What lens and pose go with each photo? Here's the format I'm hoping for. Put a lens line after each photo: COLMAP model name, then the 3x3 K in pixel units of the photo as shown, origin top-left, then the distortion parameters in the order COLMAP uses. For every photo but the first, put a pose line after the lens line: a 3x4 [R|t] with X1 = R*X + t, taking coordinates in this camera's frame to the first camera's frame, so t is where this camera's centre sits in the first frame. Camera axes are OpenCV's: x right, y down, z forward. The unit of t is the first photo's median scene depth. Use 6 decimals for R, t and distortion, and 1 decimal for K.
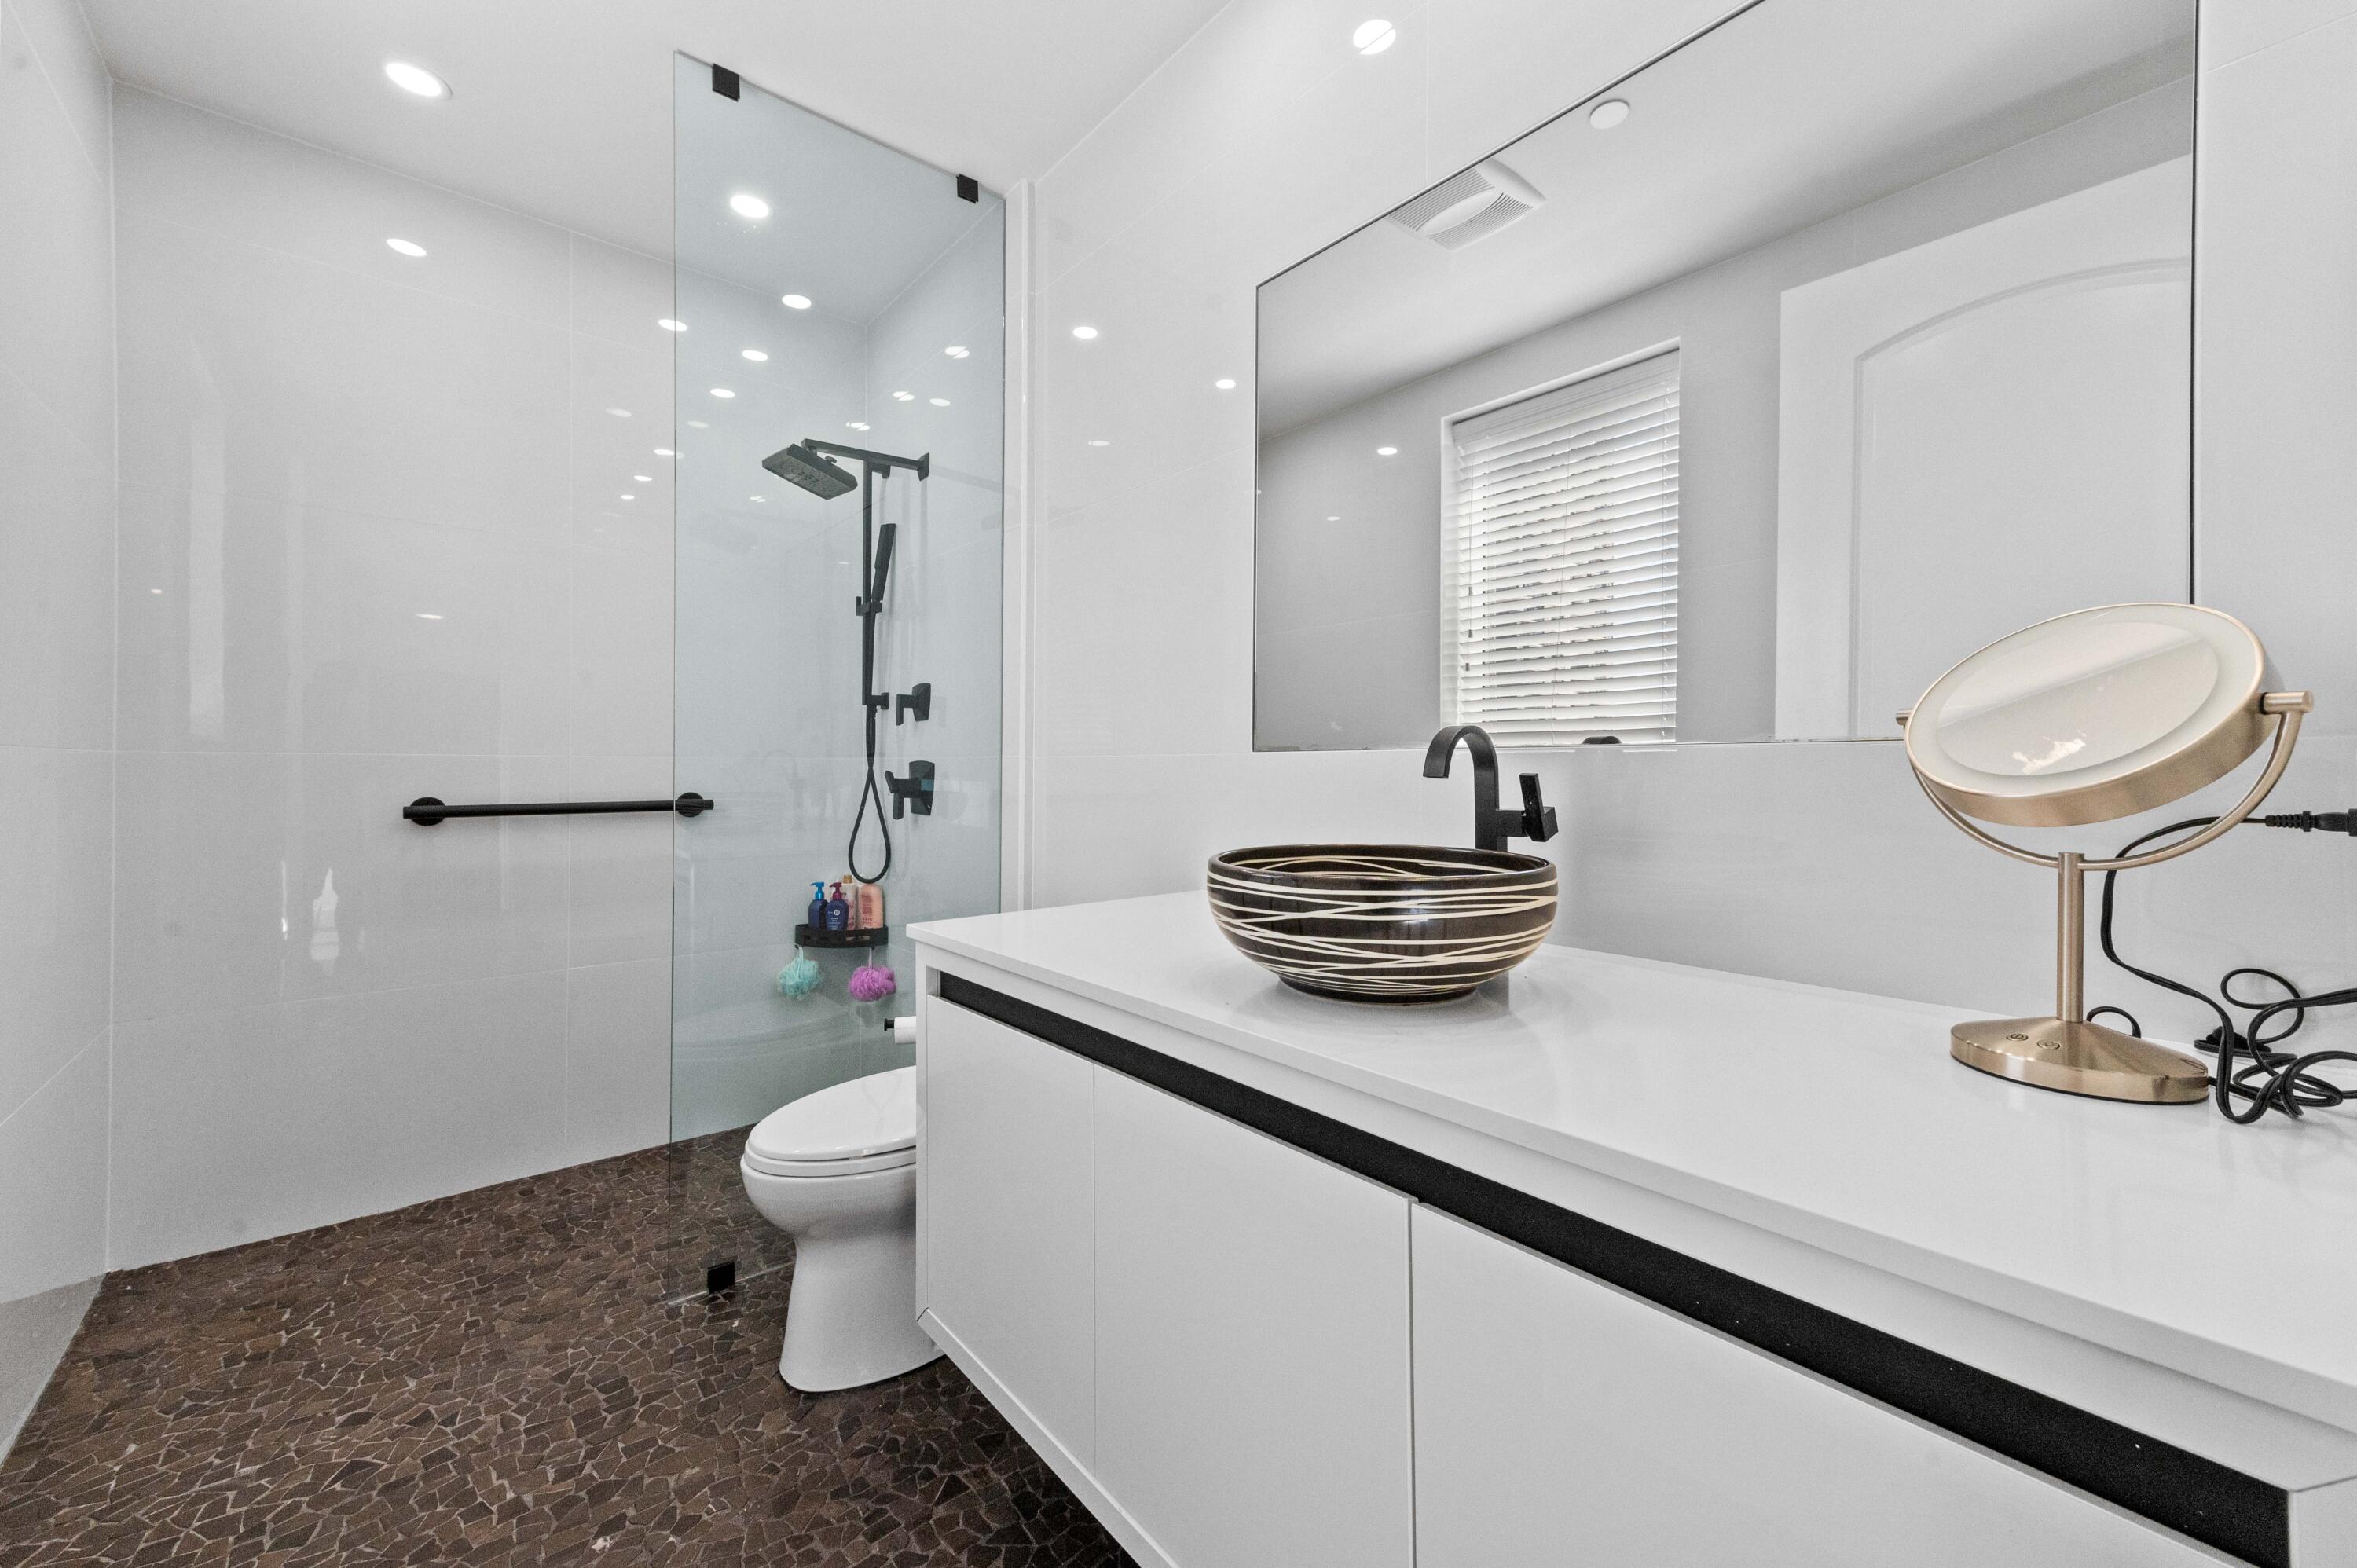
lens RADIAL K [[917.6, 0, 1172.6], [0, 917.6, 765.5], [0, 0, 1]] dist [0.017872, -0.000069]
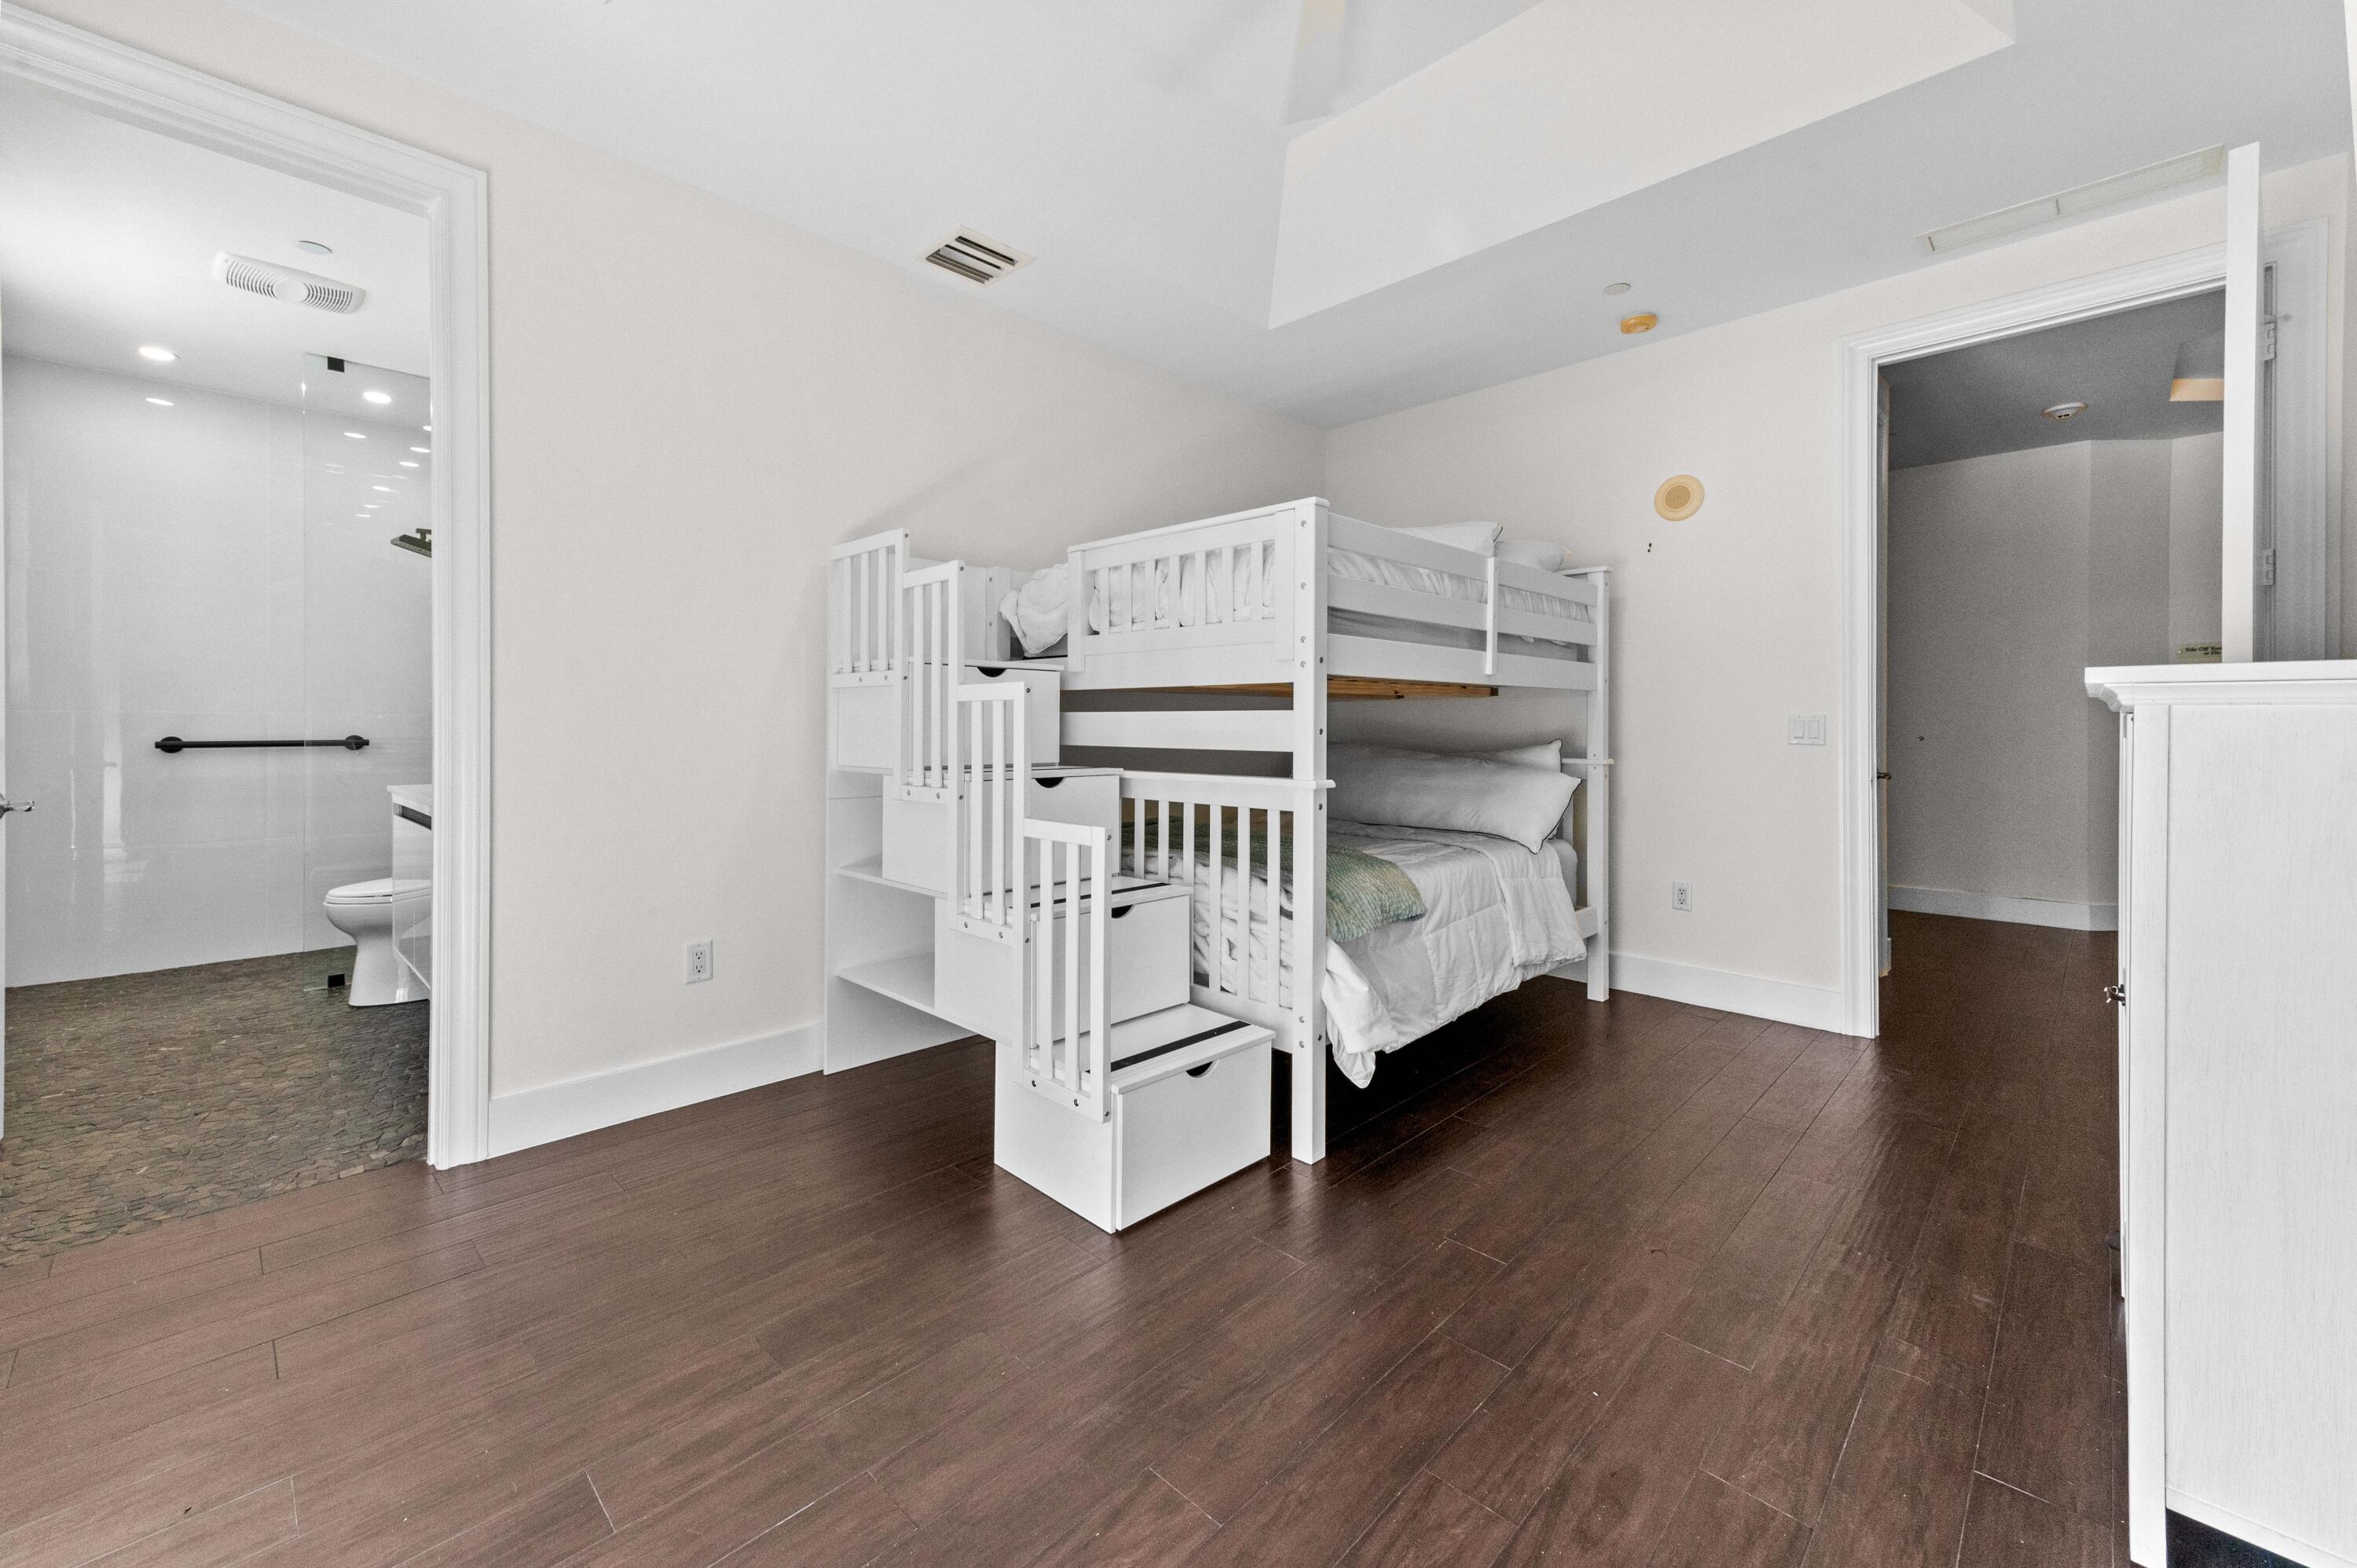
lens RADIAL K [[938.9, 0, 1182.6], [0, 938.9, 731.6], [0, 0, 1]] dist [0.019513, -0.000170]
pose [[0.995397, 0.001889, 0.095820, 0.794954], [-0.002942, 0.999937, 0.010853, 0.000265], [-0.095793, -0.011085, 0.995340, -0.845837]]
